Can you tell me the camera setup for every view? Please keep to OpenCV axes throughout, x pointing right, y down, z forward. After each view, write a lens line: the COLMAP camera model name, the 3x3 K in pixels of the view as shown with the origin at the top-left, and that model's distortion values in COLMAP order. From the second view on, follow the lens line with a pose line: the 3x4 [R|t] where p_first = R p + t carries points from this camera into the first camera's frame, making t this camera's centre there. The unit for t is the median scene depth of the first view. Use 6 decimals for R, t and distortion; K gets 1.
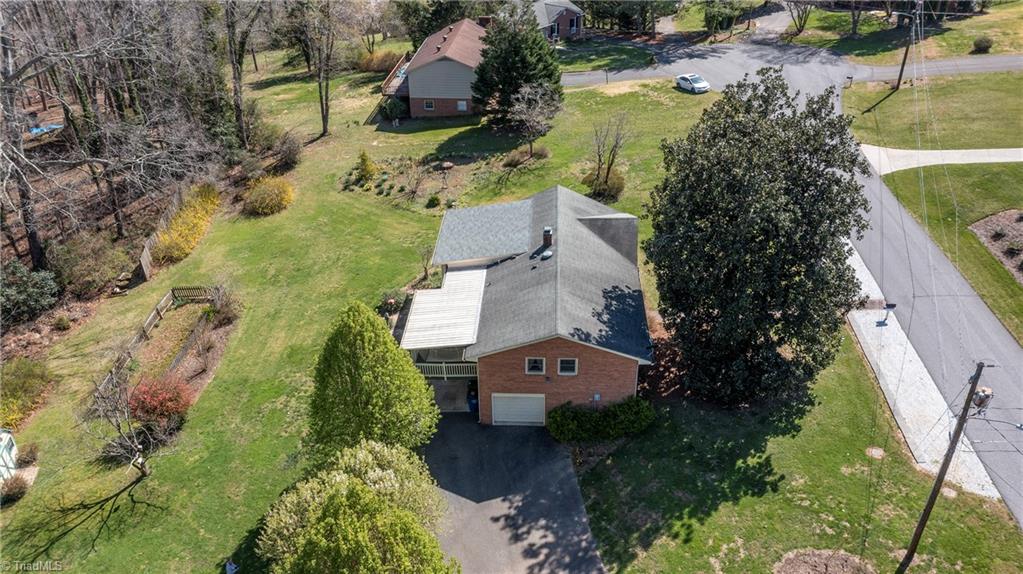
lens RADIAL K [[842.7, 0, 511.5], [0, 842.7, 287.0], [0, 0, 1]] dist [0.005512, 0.000411]
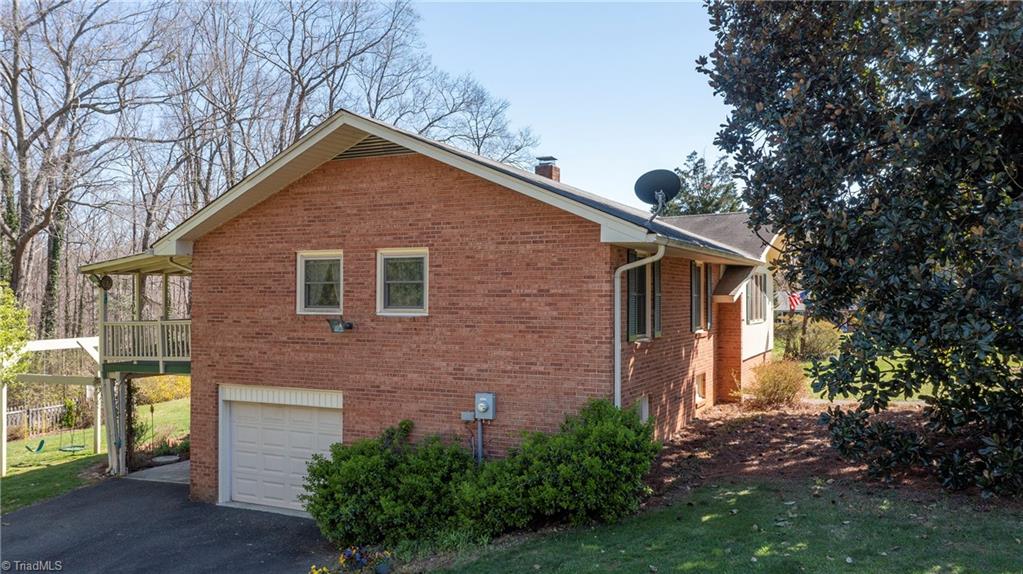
lens RADIAL K [[842.7, 0, 511.5], [0, 842.7, 287.0], [0, 0, 1]] dist [0.005512, 0.000411]
pose [[0.914557, 0.005646, -0.404417, 0.197897], [-0.216845, 0.850892, -0.478499, 0.203136], [0.341414, 0.525311, 0.779413, 0.662671]]
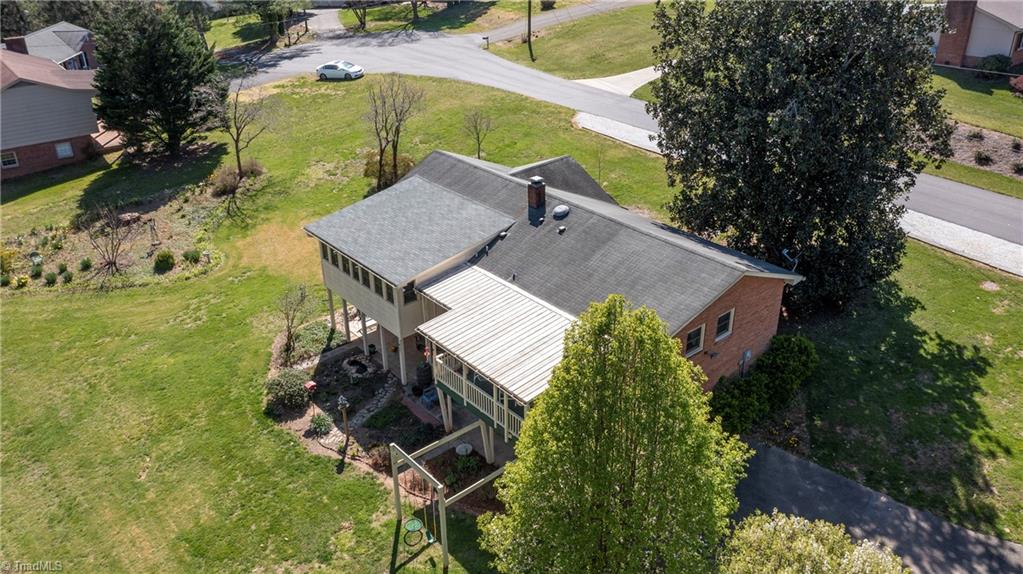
lens RADIAL K [[842.7, 0, 511.5], [0, 842.7, 287.0], [0, 0, 1]] dist [0.005512, 0.000411]
pose [[0.733769, -0.303905, 0.607638, -0.406710], [0.354742, 0.934157, 0.038833, -0.020446], [-0.579431, 0.187061, 0.793264, 0.470938]]
